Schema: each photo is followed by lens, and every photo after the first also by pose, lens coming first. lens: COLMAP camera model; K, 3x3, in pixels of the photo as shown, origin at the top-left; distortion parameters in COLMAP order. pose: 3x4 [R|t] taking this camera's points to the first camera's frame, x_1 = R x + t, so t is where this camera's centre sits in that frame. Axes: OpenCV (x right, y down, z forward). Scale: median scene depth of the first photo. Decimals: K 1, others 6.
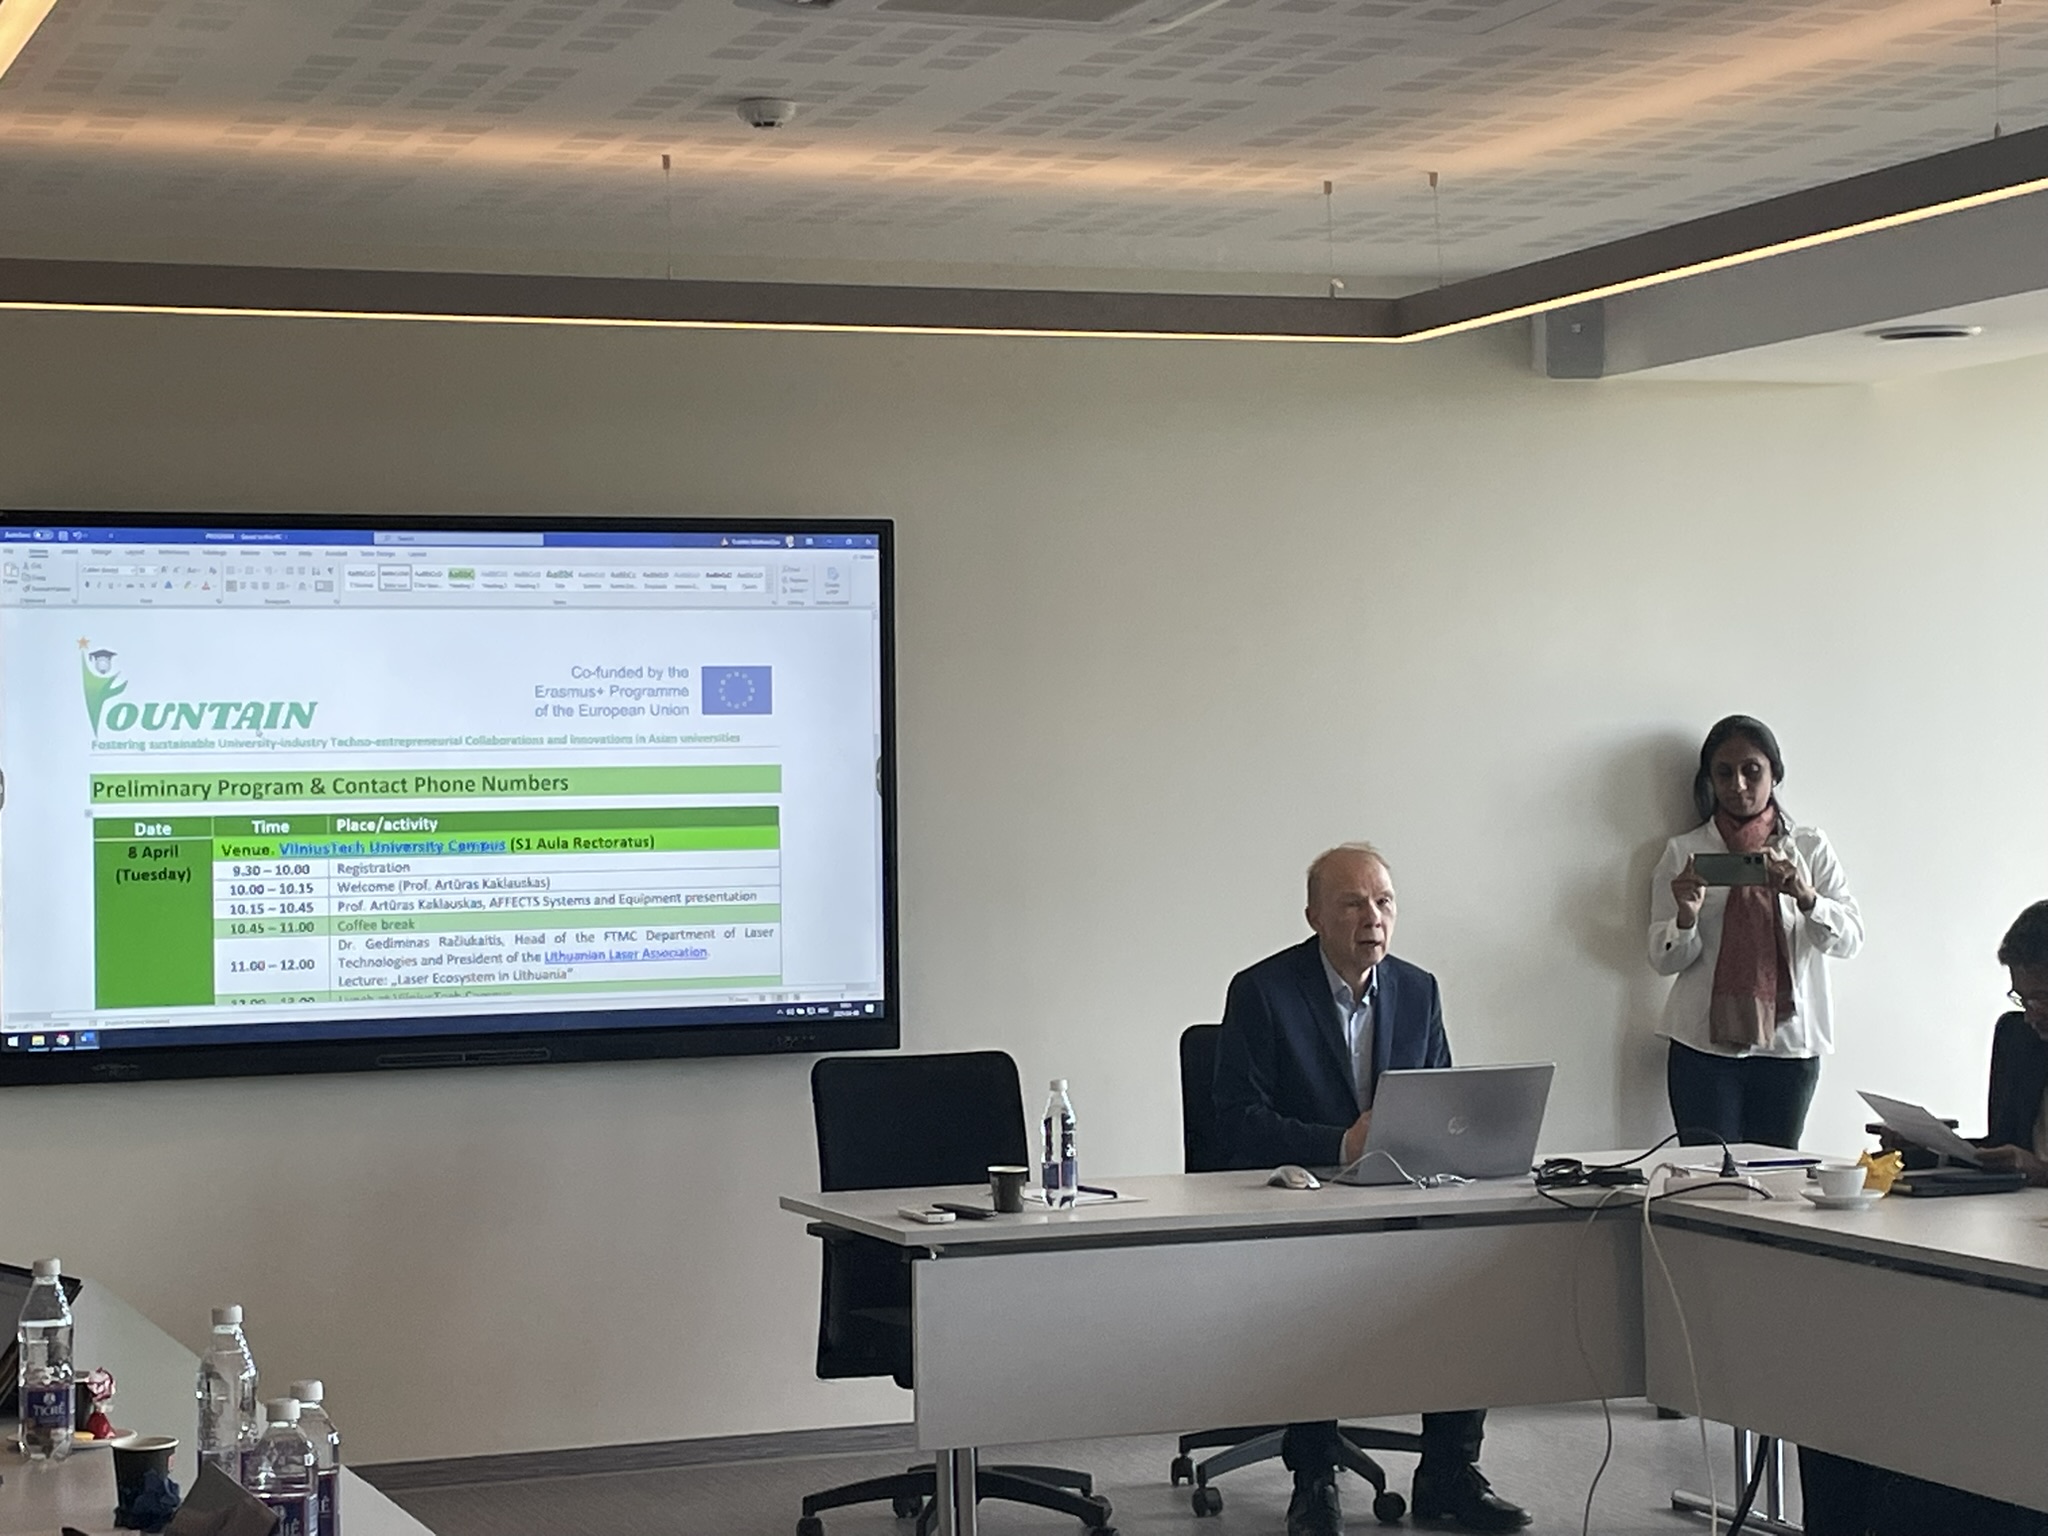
lens RADIAL K [[4048.3, 0, 1023.4], [0, 4048.3, 765.5], [0, 0, 1]] dist [0.052258, 0.000000]
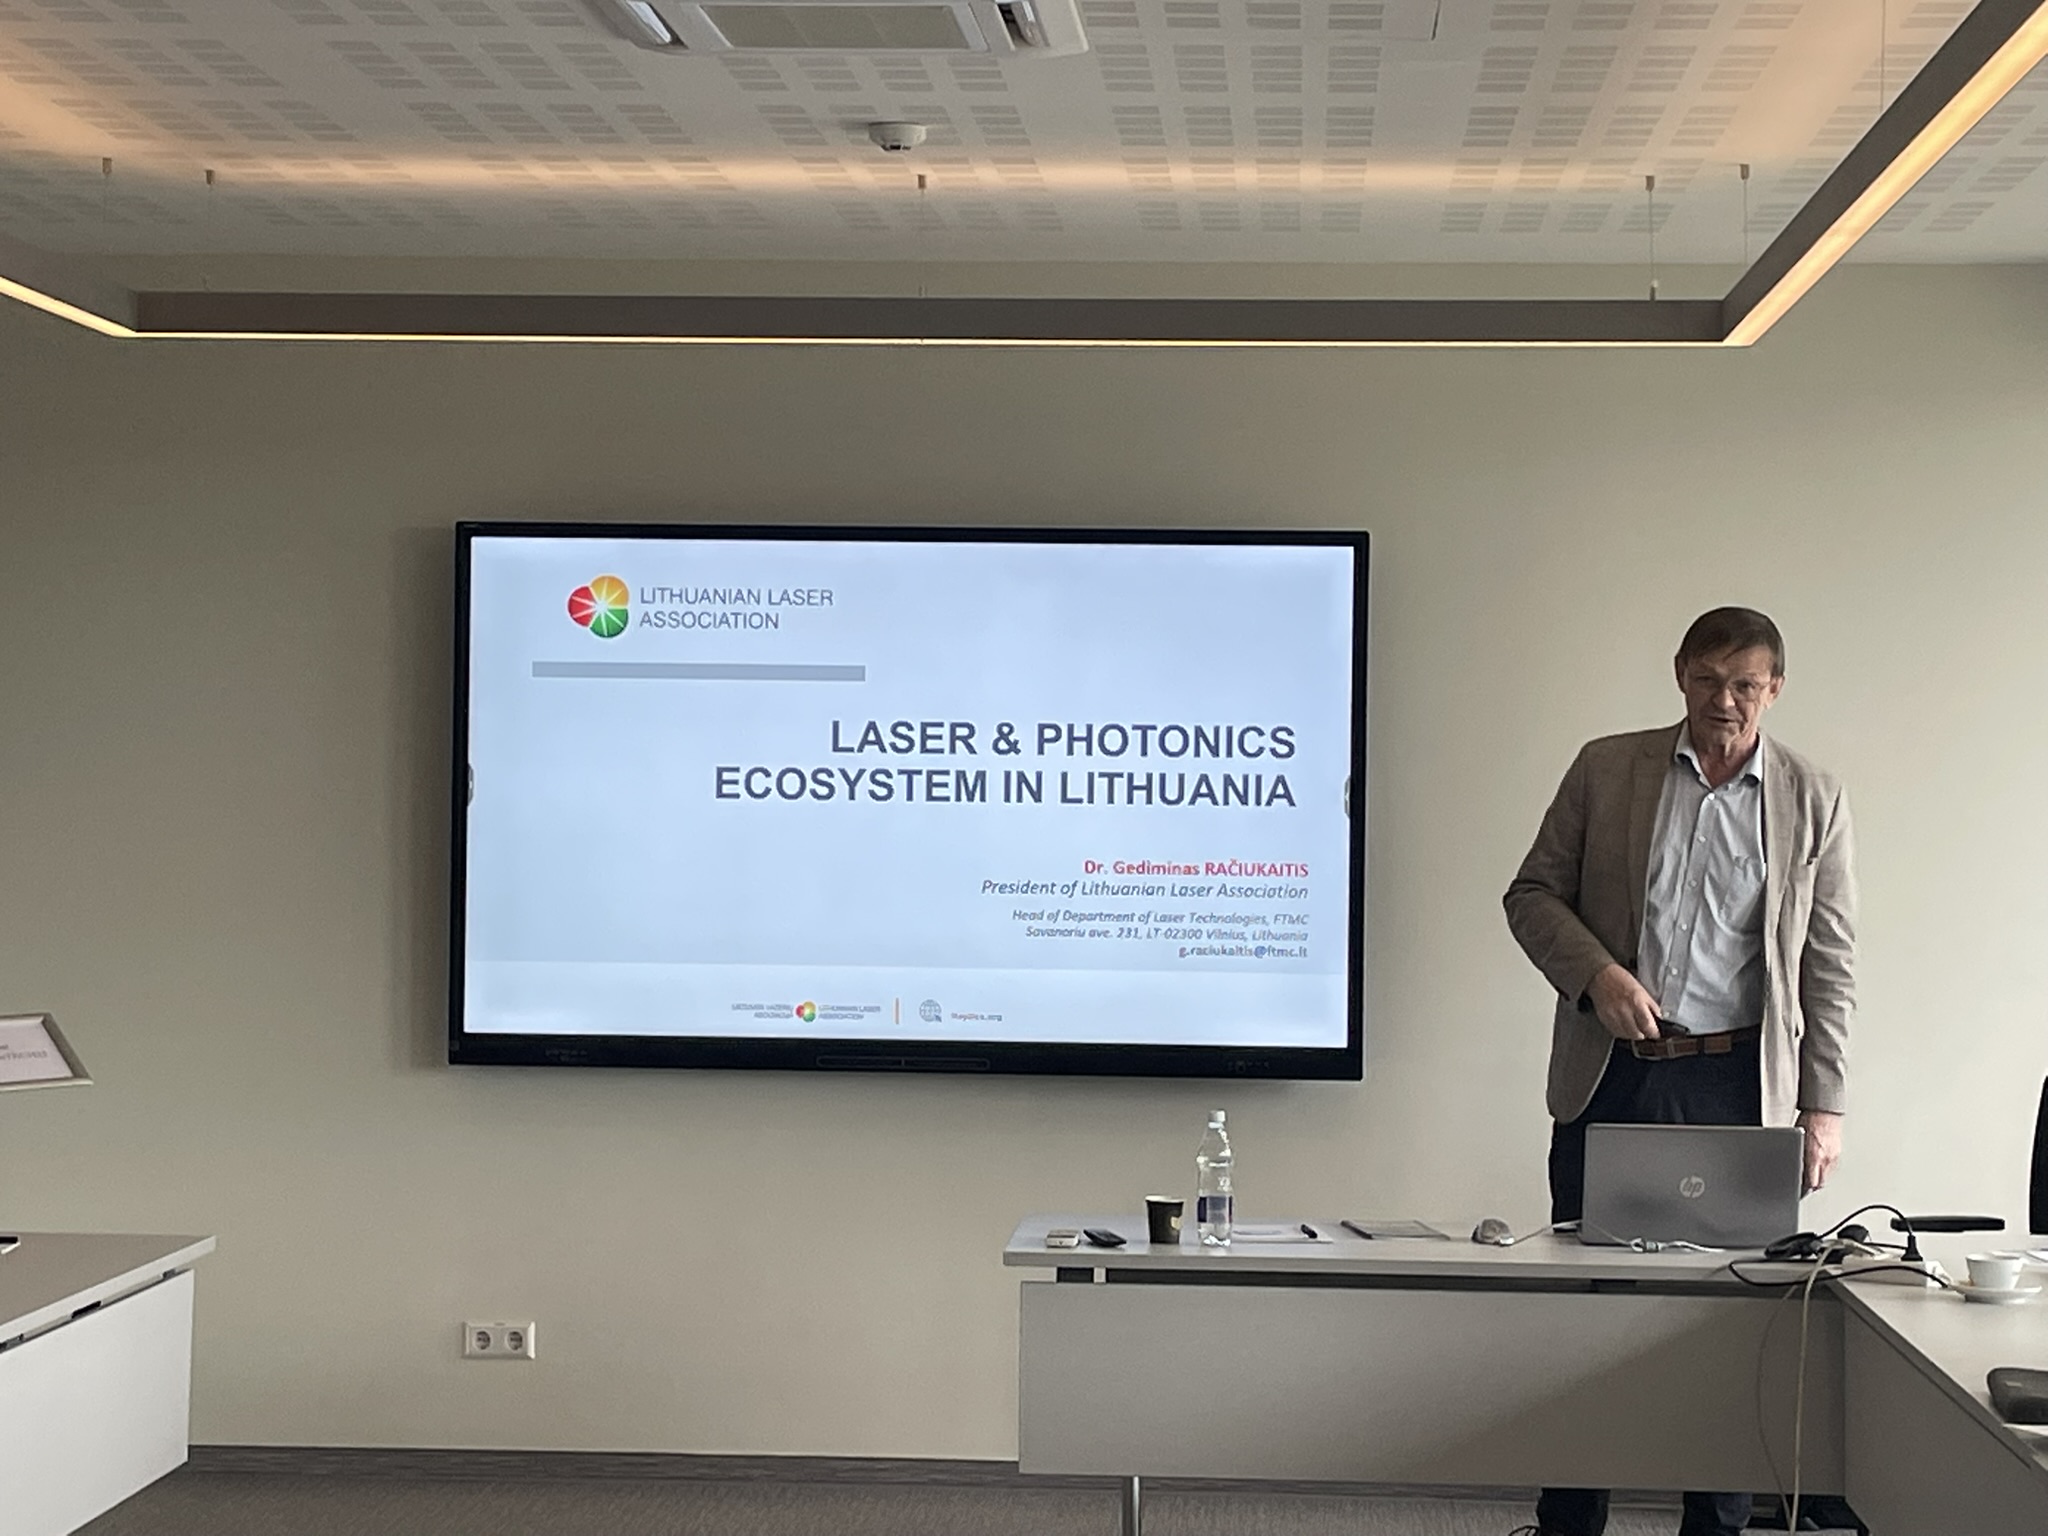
lens RADIAL K [[4414.1, 0, 1021.4], [0, 4414.1, 770.4], [0, 0, 1]] dist [0.041544, 0.000000]
pose [[0.911002, 0.026649, -0.411541, 0.391024], [-0.026336, 0.999632, 0.006430, -0.010070], [0.411561, 0.004980, 0.911369, 0.009140]]
